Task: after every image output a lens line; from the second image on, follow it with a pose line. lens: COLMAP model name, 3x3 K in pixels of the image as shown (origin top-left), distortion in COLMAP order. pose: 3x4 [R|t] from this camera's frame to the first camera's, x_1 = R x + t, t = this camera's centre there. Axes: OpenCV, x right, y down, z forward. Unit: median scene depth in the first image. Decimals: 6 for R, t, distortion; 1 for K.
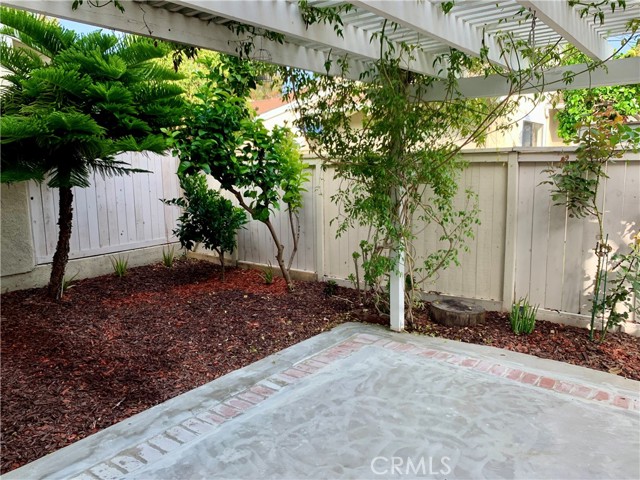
lens RADIAL K [[490.8, 0, 319.2], [0, 490.8, 224.1], [0, 0, 1]] dist [0.055103, -0.069465]
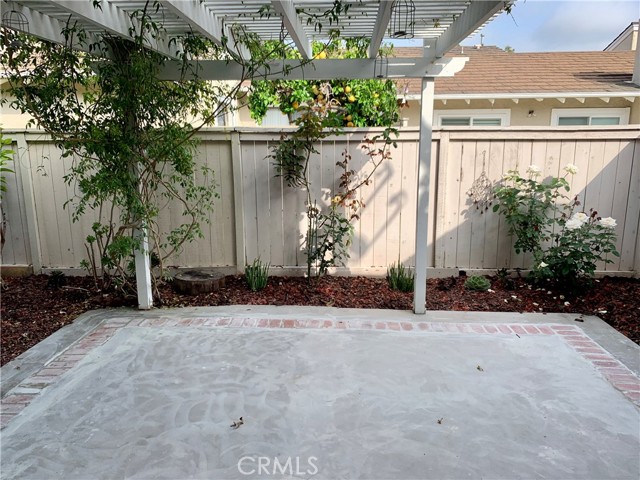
lens RADIAL K [[490.8, 0, 319.2], [0, 490.8, 224.1], [0, 0, 1]] dist [0.055103, -0.069465]
pose [[0.816674, -0.091102, 0.569863, -0.119143], [0.064654, 0.995688, 0.066521, 0.000687], [-0.573466, -0.017482, 0.819043, -0.025049]]
